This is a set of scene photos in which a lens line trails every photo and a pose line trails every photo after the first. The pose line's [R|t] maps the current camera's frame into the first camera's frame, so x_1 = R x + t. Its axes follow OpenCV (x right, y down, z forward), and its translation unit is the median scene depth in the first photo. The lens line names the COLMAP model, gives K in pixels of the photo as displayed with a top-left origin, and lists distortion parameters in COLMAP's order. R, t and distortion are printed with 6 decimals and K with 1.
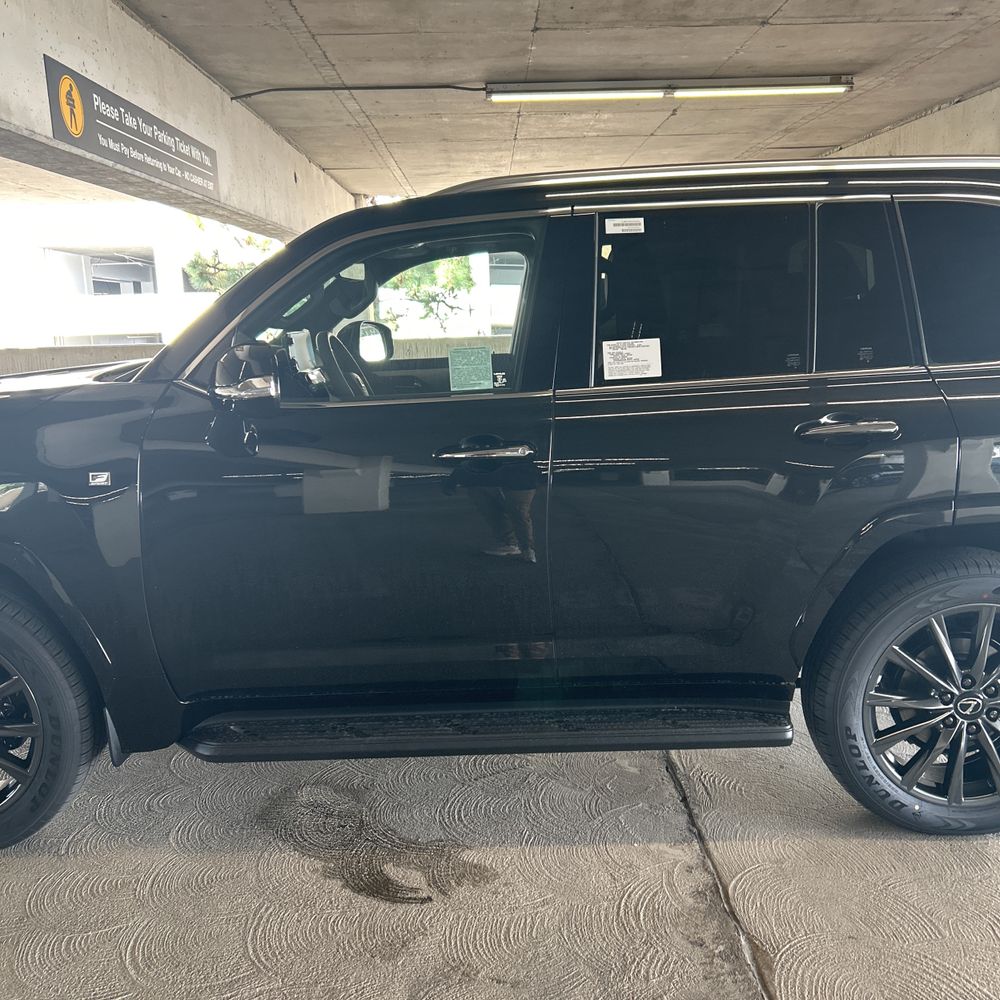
lens RADIAL K [[1011.7, 0, 500.0], [0, 1011.7, 500.0], [0, 0, 1]] dist [0.006886, -0.006943]
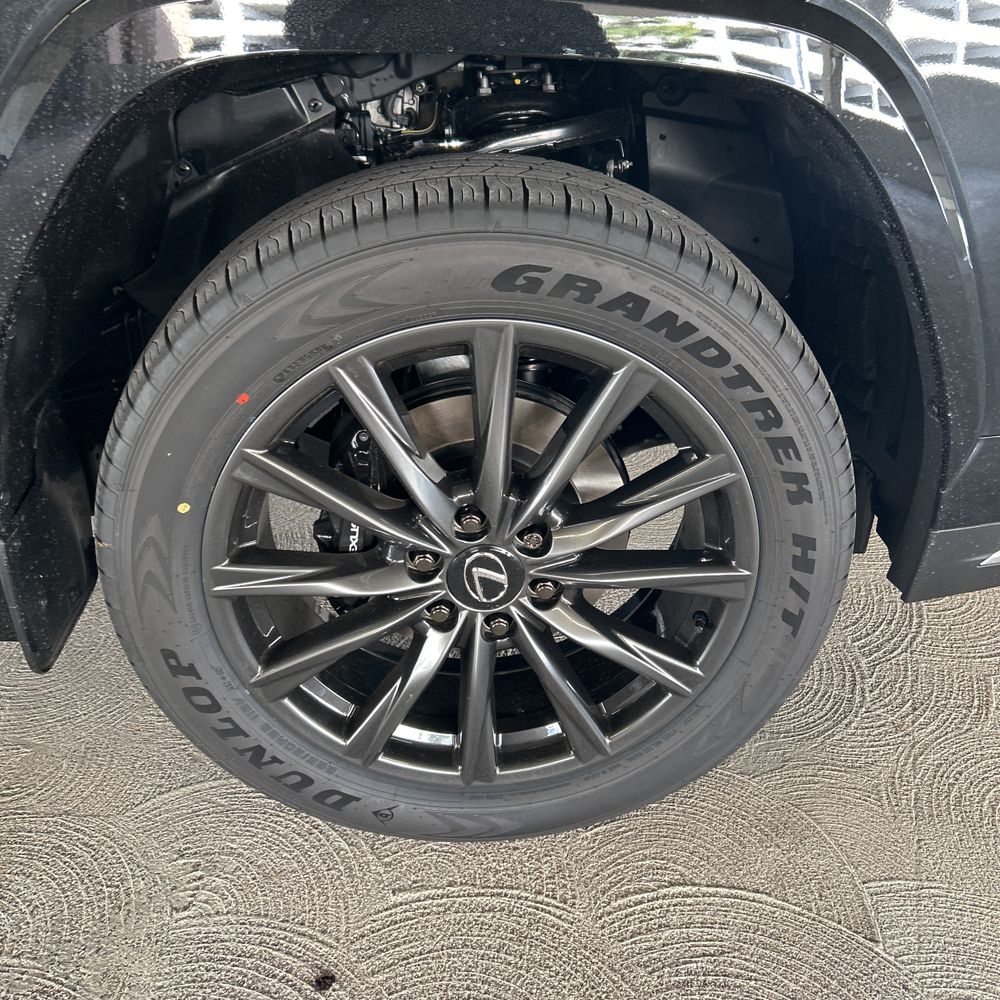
lens RADIAL K [[1017.4, 0, 500.2], [0, 1017.4, 480.3], [0, 0, 1]] dist [0.036083, -0.036916]
pose [[0.997783, -0.053314, 0.039839, 0.453519], [0.039610, 0.956727, 0.288277, 0.053016], [-0.053484, -0.286060, 0.956718, 0.628368]]
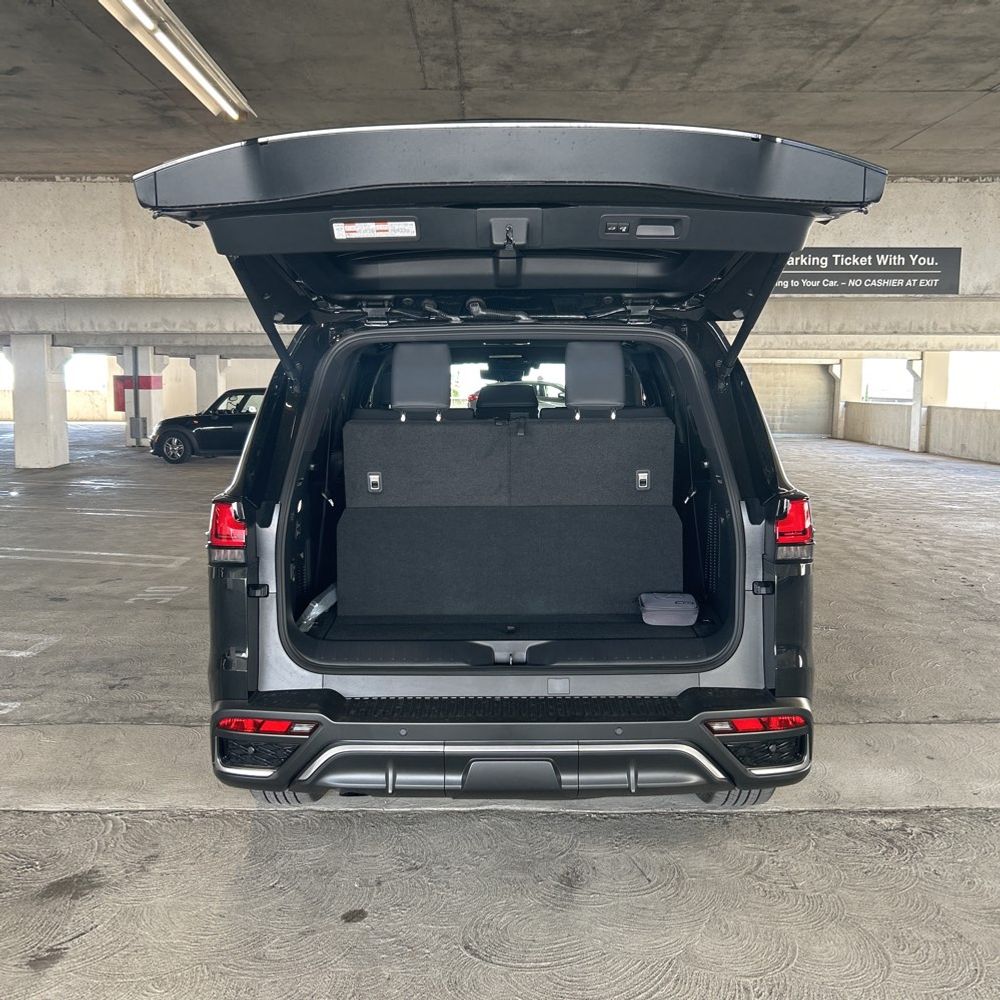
lens RADIAL K [[1009.2, 0, 483.3], [0, 1009.2, 463.4], [0, 0, 1]] dist [0.006009, 0.004255]
pose [[-0.021496, 0.107363, -0.993988, 1.808071], [-0.192021, 0.975264, 0.109493, -0.315216], [0.981155, 0.193220, -0.000349, 1.216996]]
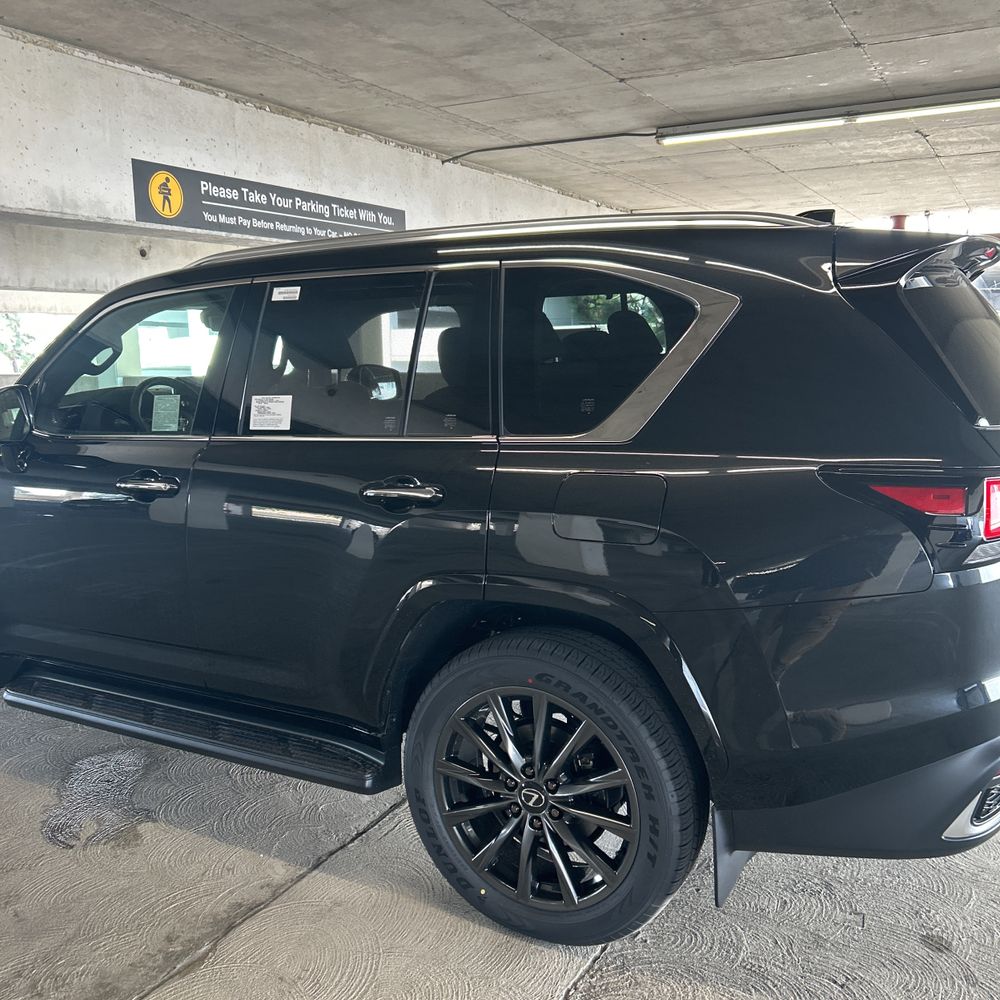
lens RADIAL K [[1014.6, 0, 486.1], [0, 1014.6, 483.7], [0, 0, 1]] dist [0.007013, 0.004037]
pose [[0.867247, 0.081796, -0.491113, 0.859194], [-0.101773, 0.994708, -0.014048, -0.067532], [0.487365, 0.062165, 0.870983, 0.141826]]
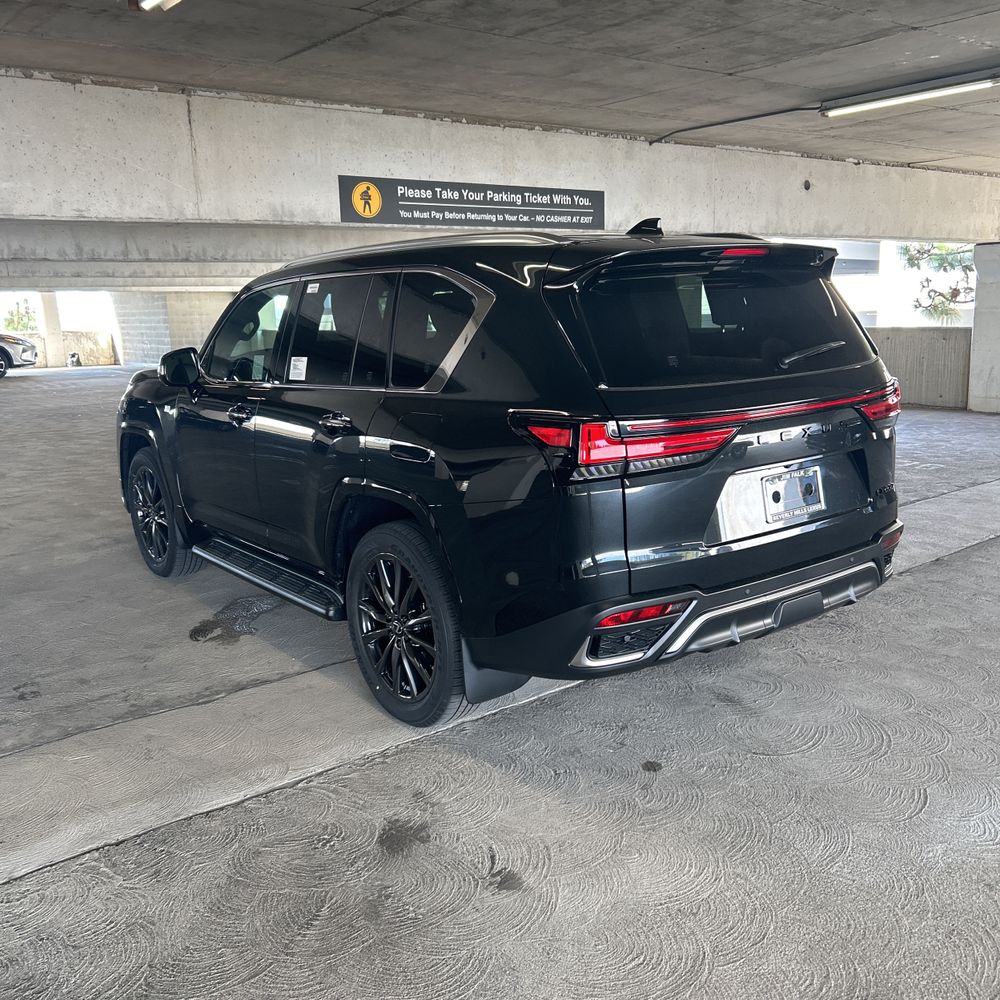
lens RADIAL K [[1017.4, 0, 500.2], [0, 1017.4, 480.3], [0, 0, 1]] dist [0.036083, -0.036916]
pose [[0.601482, 0.147415, -0.785168, 1.631159], [-0.139116, 0.987139, 0.078764, -0.130464], [0.786681, 0.061854, 0.614254, 0.223013]]
